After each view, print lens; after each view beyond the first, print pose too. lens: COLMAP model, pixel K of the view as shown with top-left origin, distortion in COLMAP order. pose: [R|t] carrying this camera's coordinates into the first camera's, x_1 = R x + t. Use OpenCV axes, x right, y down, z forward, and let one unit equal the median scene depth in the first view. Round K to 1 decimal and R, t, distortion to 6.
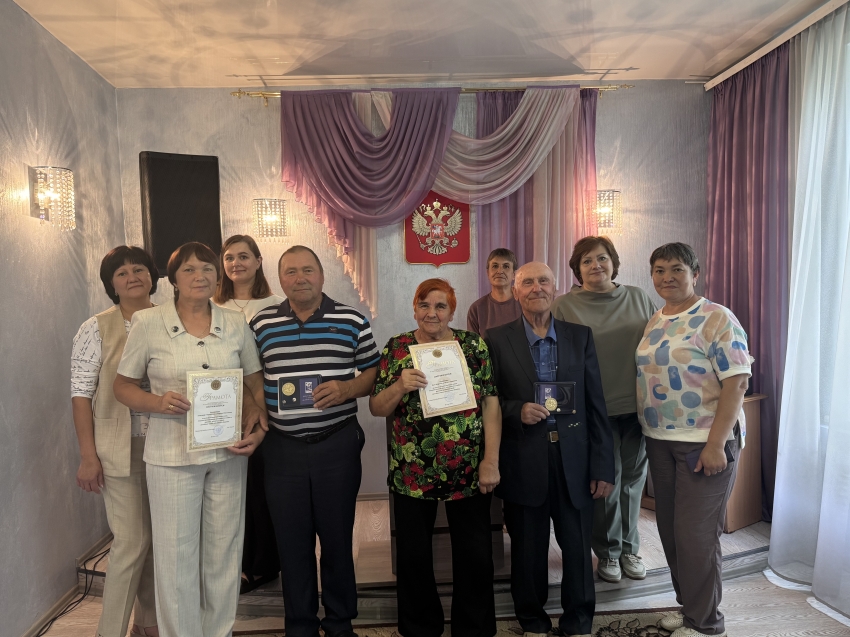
lens RADIAL K [[627.4, 0, 424.4], [0, 627.4, 321.9], [0, 0, 1]] dist [0.045457, -0.048043]
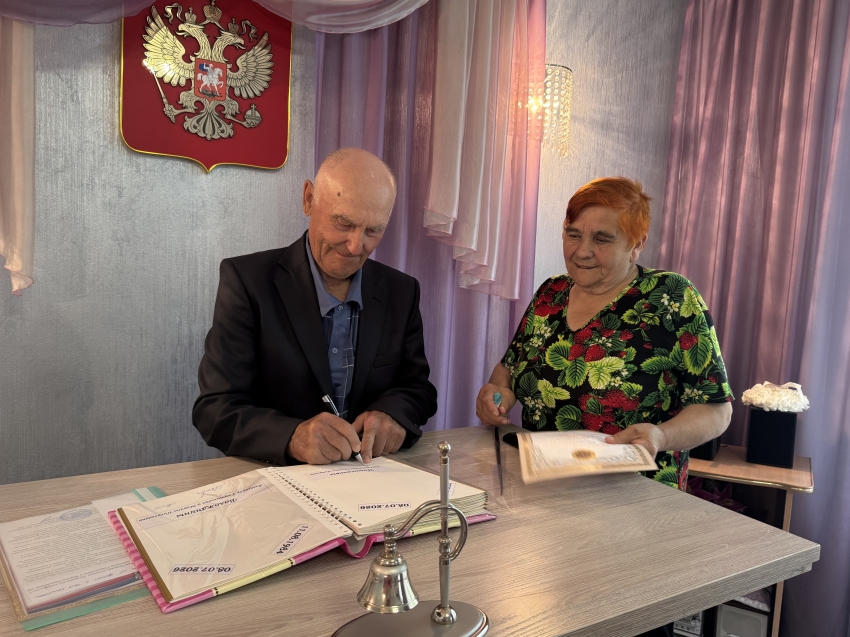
lens RADIAL K [[627.4, 0, 412.1], [0, 627.4, 316.8], [0, 0, 1]] dist [0.045457, -0.048043]
pose [[0.909207, 0.034447, 0.414918, -0.025785], [-0.058752, 0.997214, 0.045952, -0.018625], [-0.412179, -0.066157, 0.908698, 0.570403]]
